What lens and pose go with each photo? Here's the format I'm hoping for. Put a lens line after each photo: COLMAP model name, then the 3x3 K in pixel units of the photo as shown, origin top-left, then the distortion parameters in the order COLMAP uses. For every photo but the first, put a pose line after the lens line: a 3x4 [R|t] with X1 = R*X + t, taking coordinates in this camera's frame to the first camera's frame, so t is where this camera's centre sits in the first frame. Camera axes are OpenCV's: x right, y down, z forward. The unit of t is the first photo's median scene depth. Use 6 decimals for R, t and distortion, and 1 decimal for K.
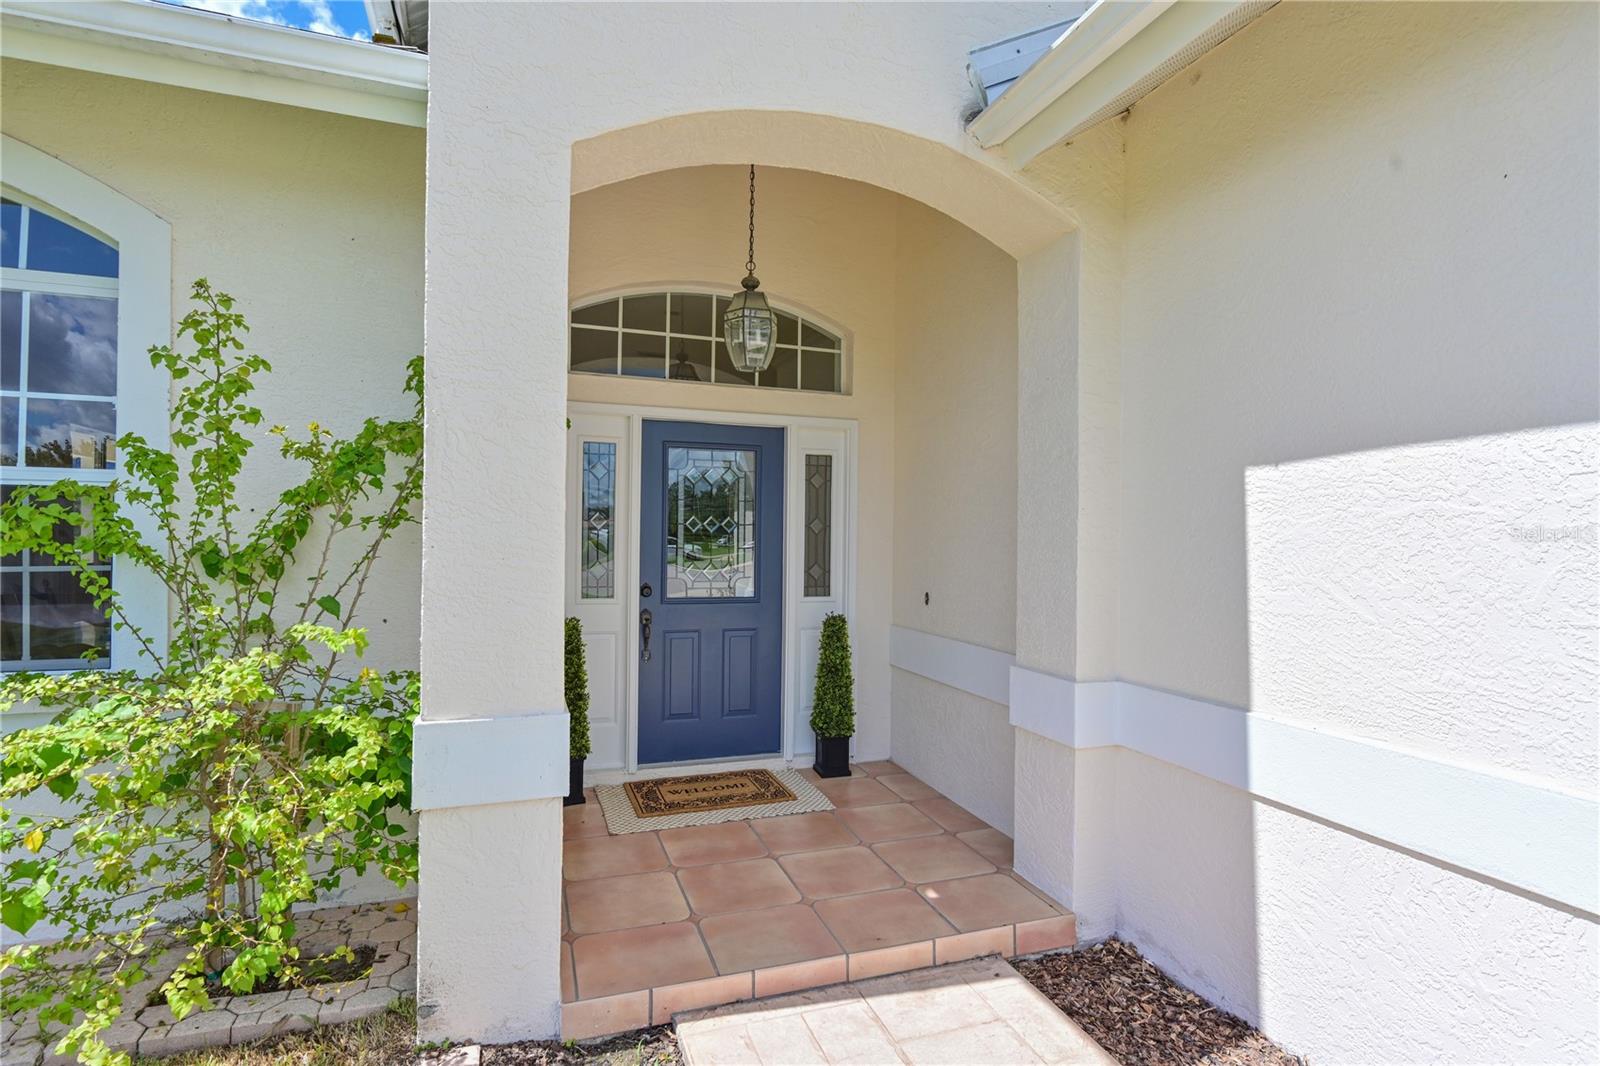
lens RADIAL K [[769.7, 0, 798.0], [0, 769.7, 547.8], [0, 0, 1]] dist [0.004530, -0.001358]
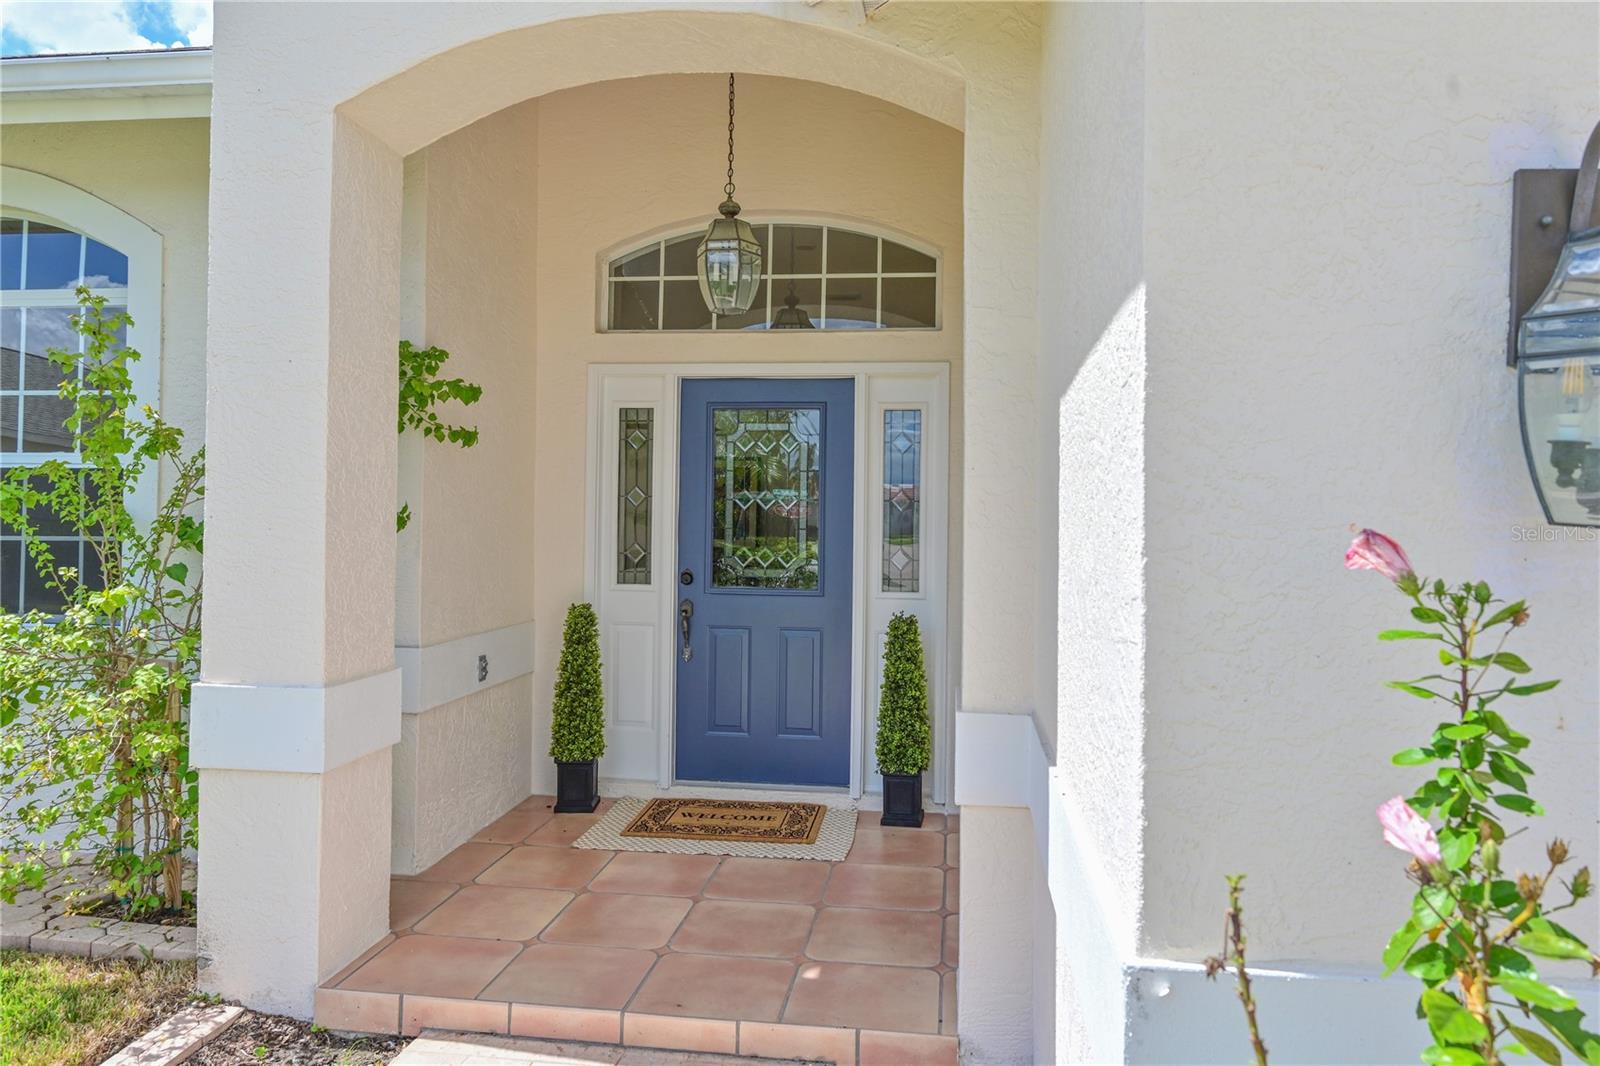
lens RADIAL K [[976.8, 0, 799.9], [0, 976.8, 517.9], [0, 0, 1]] dist [-0.001461, 0.001301]
pose [[0.900778, -0.000336, -0.434279, 0.466413], [-0.008853, 0.999778, -0.019136, 0.010605], [0.434189, 0.021082, 0.900575, 0.085823]]
